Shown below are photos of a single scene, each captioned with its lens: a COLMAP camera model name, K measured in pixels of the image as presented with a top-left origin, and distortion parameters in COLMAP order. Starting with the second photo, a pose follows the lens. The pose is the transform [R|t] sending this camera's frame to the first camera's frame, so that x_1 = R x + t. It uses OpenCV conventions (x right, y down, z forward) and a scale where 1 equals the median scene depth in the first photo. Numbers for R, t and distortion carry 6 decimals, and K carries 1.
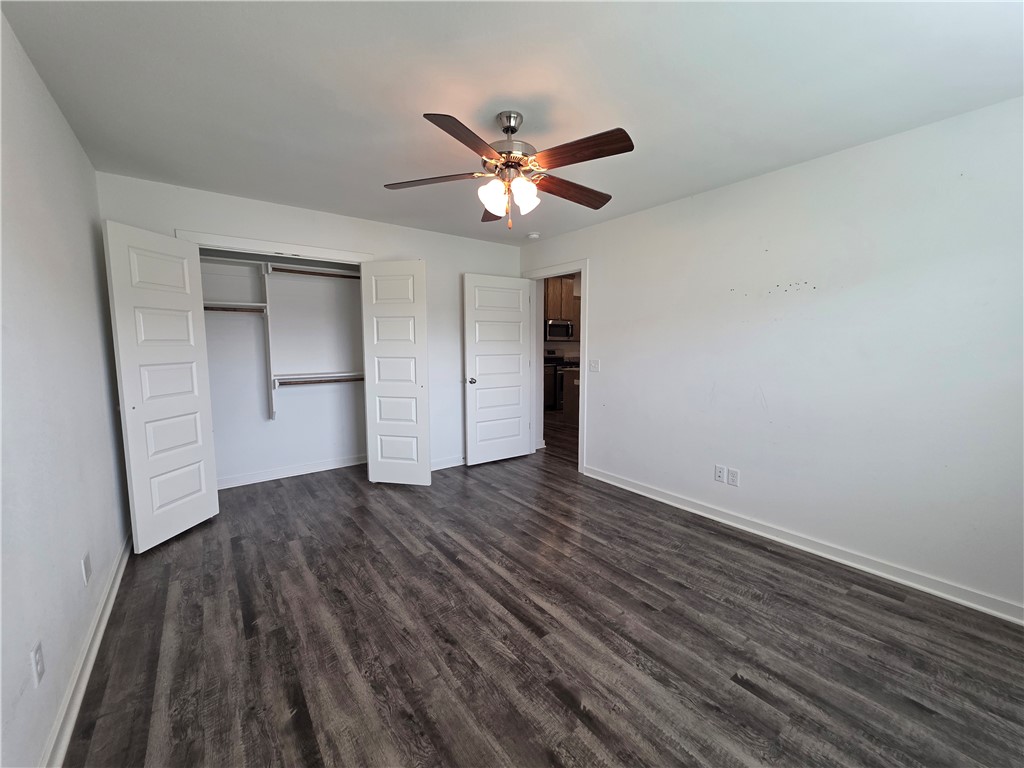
lens RADIAL K [[409.0, 0, 507.8], [0, 409.0, 381.5], [0, 0, 1]] dist [0.003202, 0.000089]
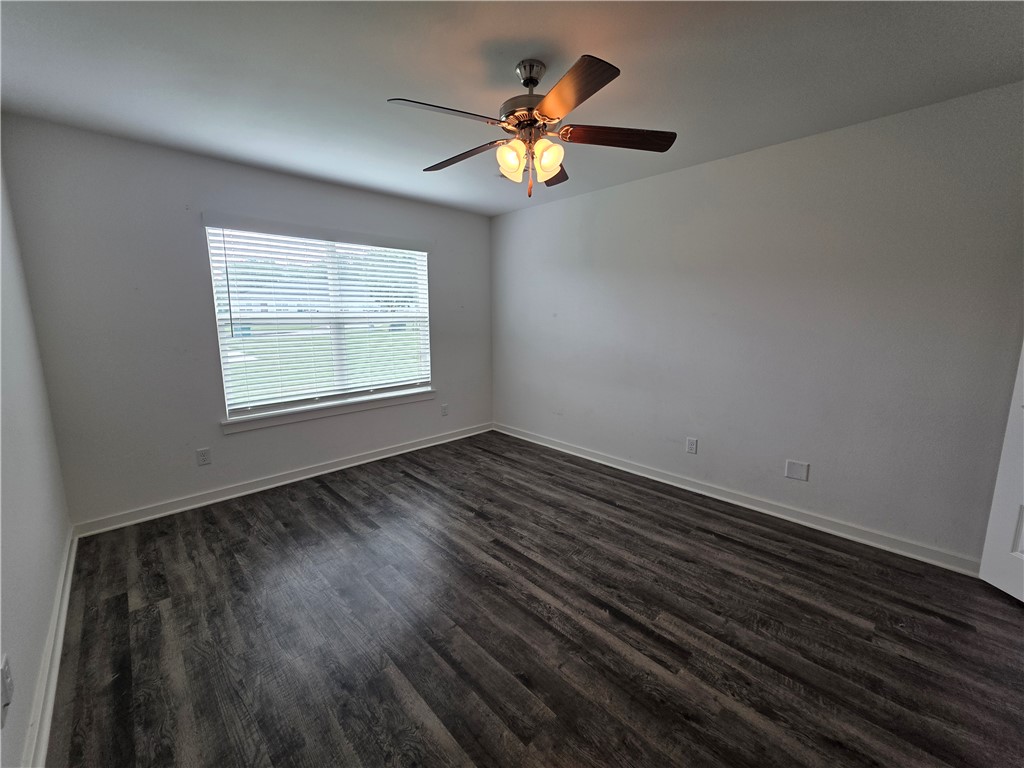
lens RADIAL K [[409.0, 0, 507.8], [0, 409.0, 381.5], [0, 0, 1]] dist [0.003202, 0.000089]
pose [[-0.993350, 0.022570, -0.112903, 0.170703], [-0.006930, 0.967099, 0.254304, -0.214746], [0.114928, 0.253396, -0.960511, 2.033233]]
